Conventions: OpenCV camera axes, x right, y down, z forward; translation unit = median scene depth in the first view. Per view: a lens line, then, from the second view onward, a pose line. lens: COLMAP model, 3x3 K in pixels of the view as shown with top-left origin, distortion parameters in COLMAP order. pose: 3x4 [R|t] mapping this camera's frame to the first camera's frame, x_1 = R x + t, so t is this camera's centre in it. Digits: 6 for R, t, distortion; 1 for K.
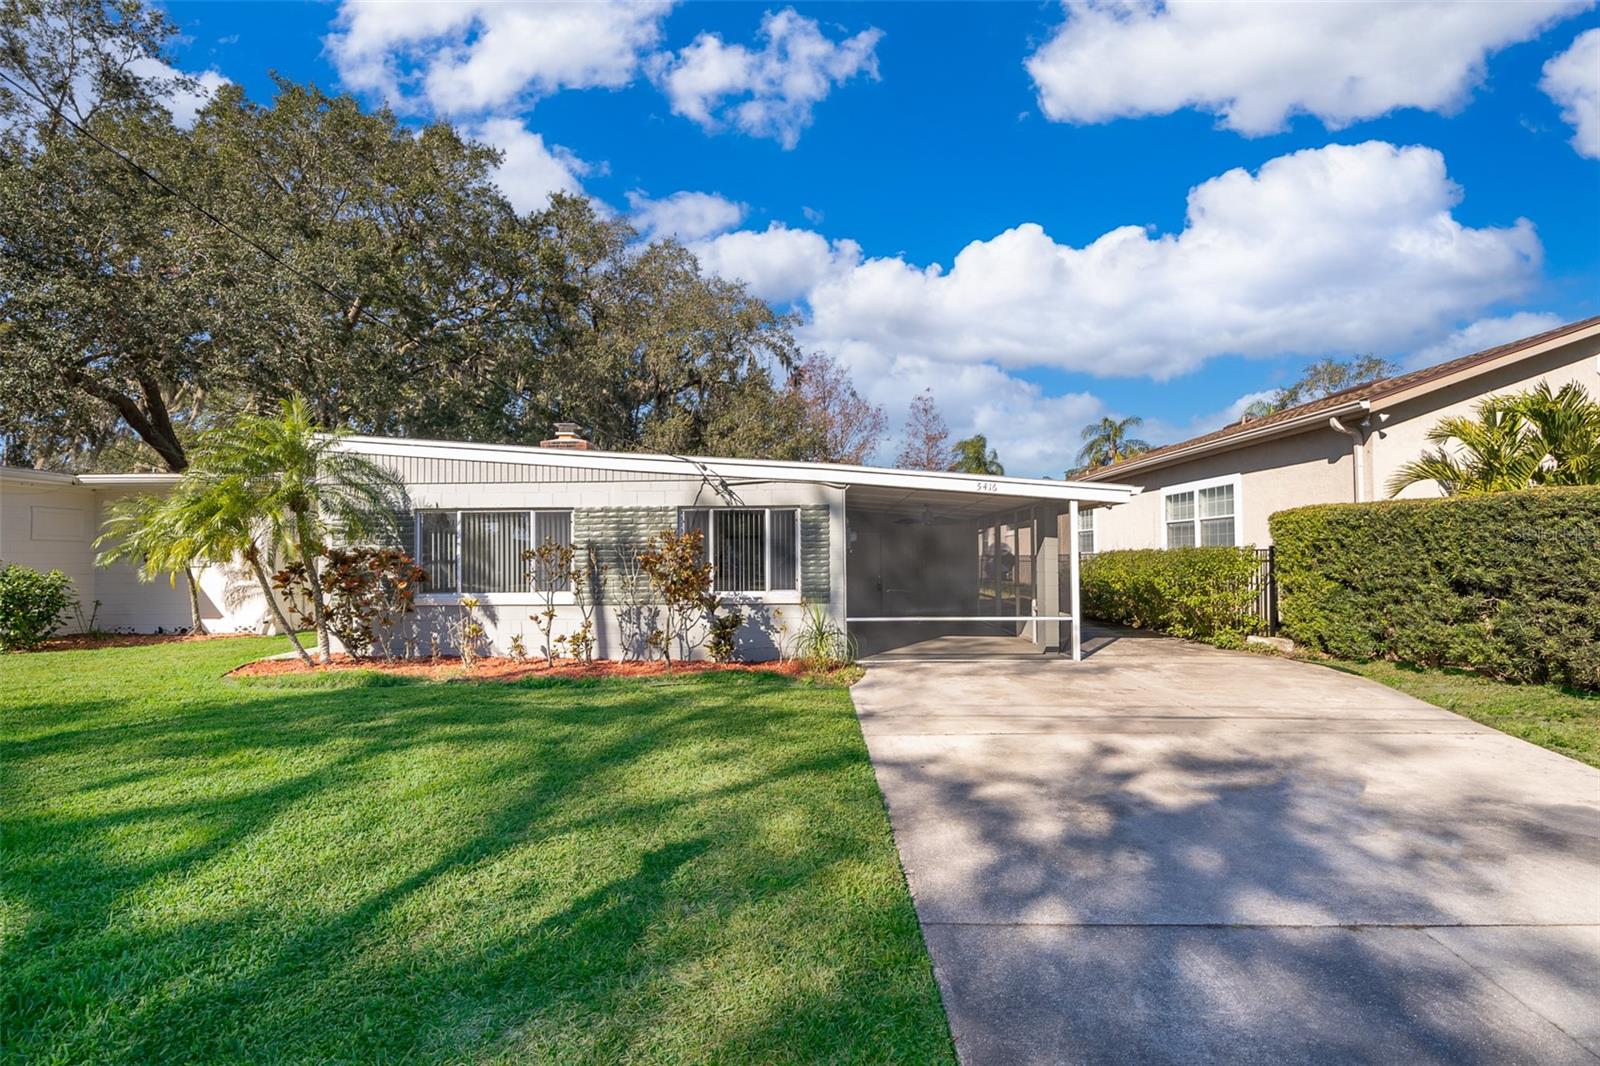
lens RADIAL K [[694.3, 0, 801.7], [0, 694.3, 545.0], [0, 0, 1]] dist [0.010971, -0.000050]
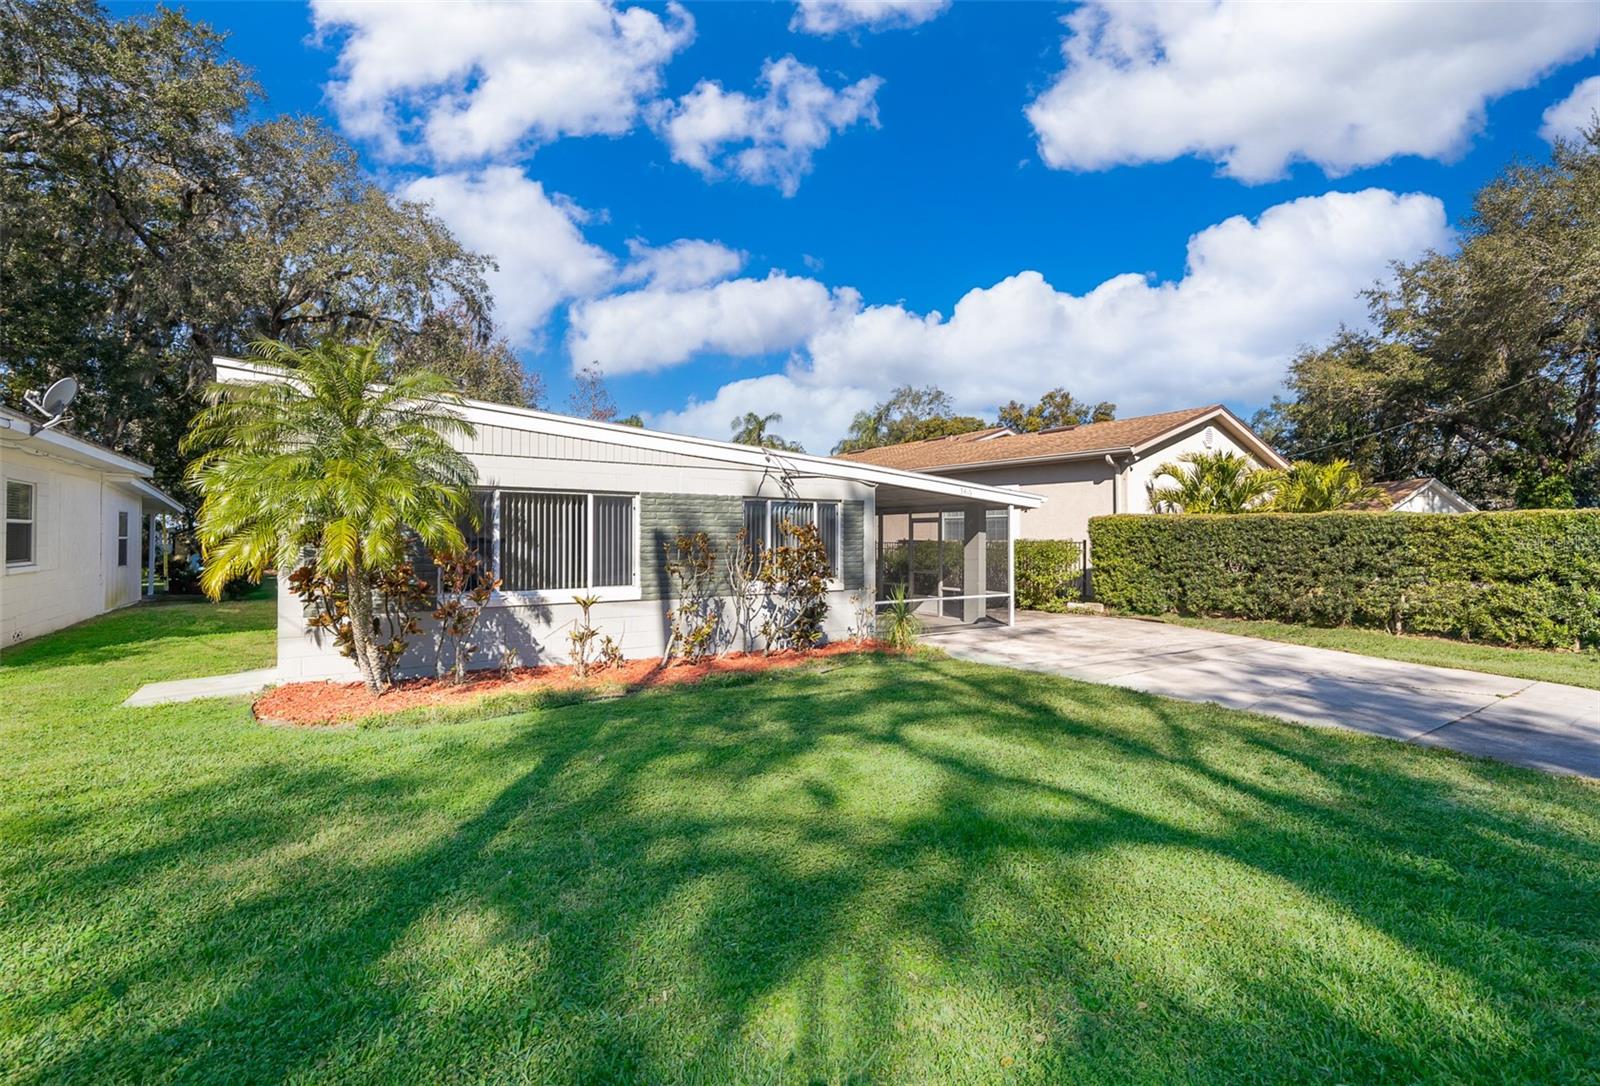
lens RADIAL K [[743.1, 0, 800.0], [0, 743.1, 543.0], [0, 0, 1]] dist [0.000630, 0.000122]
pose [[0.811412, 0.004590, 0.584457, -0.735889], [-0.018043, 0.999689, 0.017197, -0.008915], [-0.584196, -0.024499, 0.811243, 0.093483]]
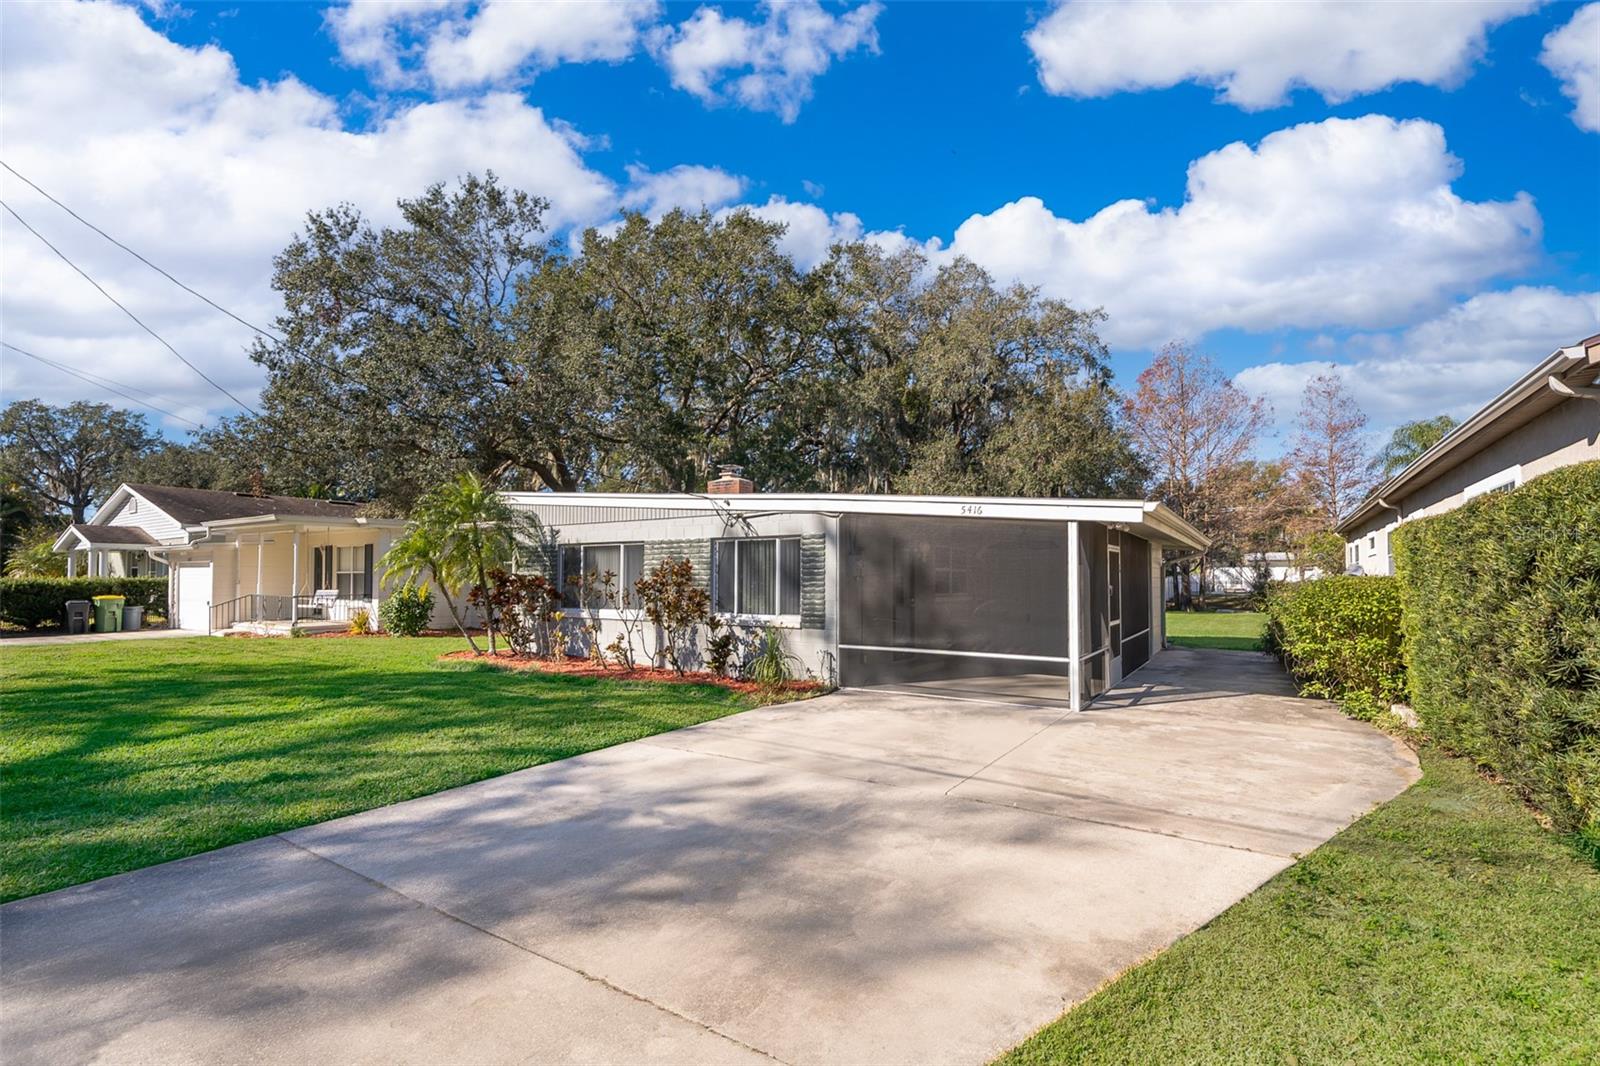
lens RADIAL K [[695.8, 0, 769.1], [0, 695.8, 570.3], [0, 0, 1]] dist [-0.000051, 0.000283]
pose [[0.847825, 0.002604, -0.530270, 0.512702], [0.000580, 0.999983, 0.005837, -0.009433], [0.530277, -0.005256, 0.847808, 0.082706]]
